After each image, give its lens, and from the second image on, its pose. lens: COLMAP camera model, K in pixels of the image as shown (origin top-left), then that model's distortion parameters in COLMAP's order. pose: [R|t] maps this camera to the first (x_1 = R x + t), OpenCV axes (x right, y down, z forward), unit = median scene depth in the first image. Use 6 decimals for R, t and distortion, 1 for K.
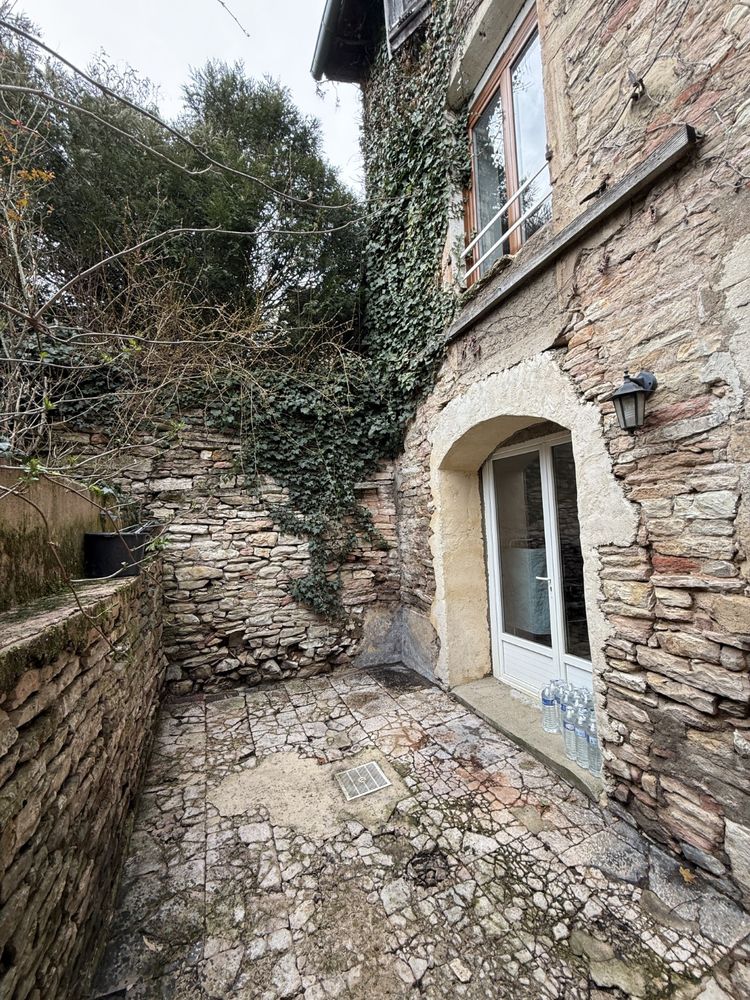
lens RADIAL K [[396.7, 0, 378.9], [0, 396.7, 495.7], [0, 0, 1]] dist [0.000604, -0.000316]
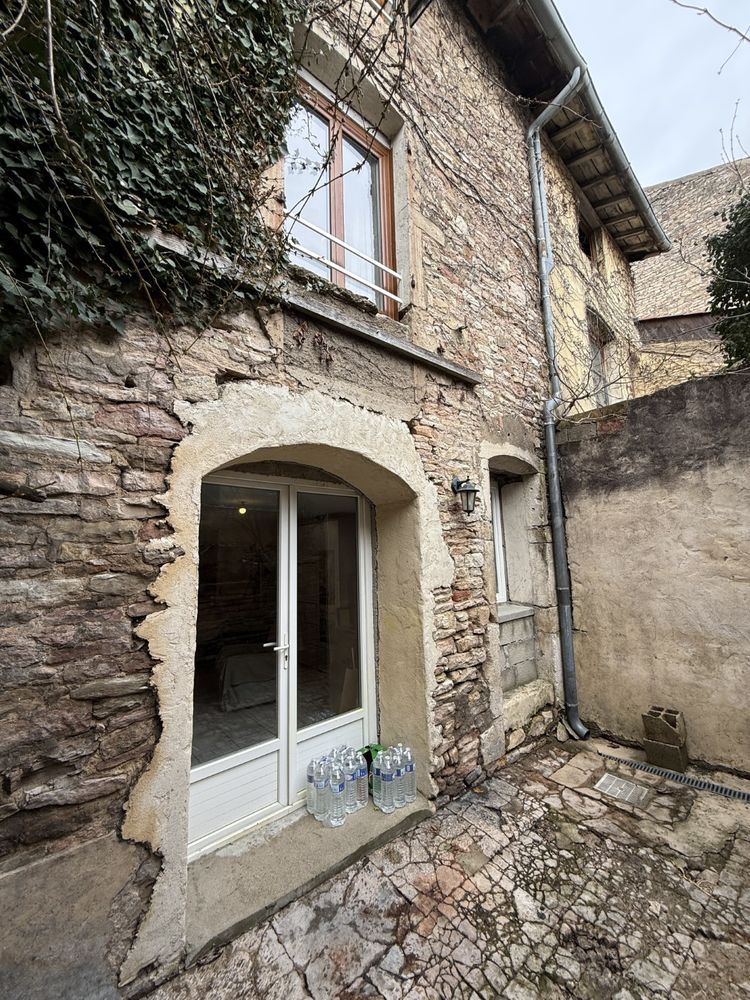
lens RADIAL K [[396.7, 0, 370.1], [0, 396.7, 497.0], [0, 0, 1]] dist [0.000604, -0.000316]
pose [[-0.290530, 0.187926, 0.938231, -0.659260], [-0.024528, 0.978740, -0.203635, 0.097303], [-0.956552, -0.082175, -0.279743, 1.547952]]
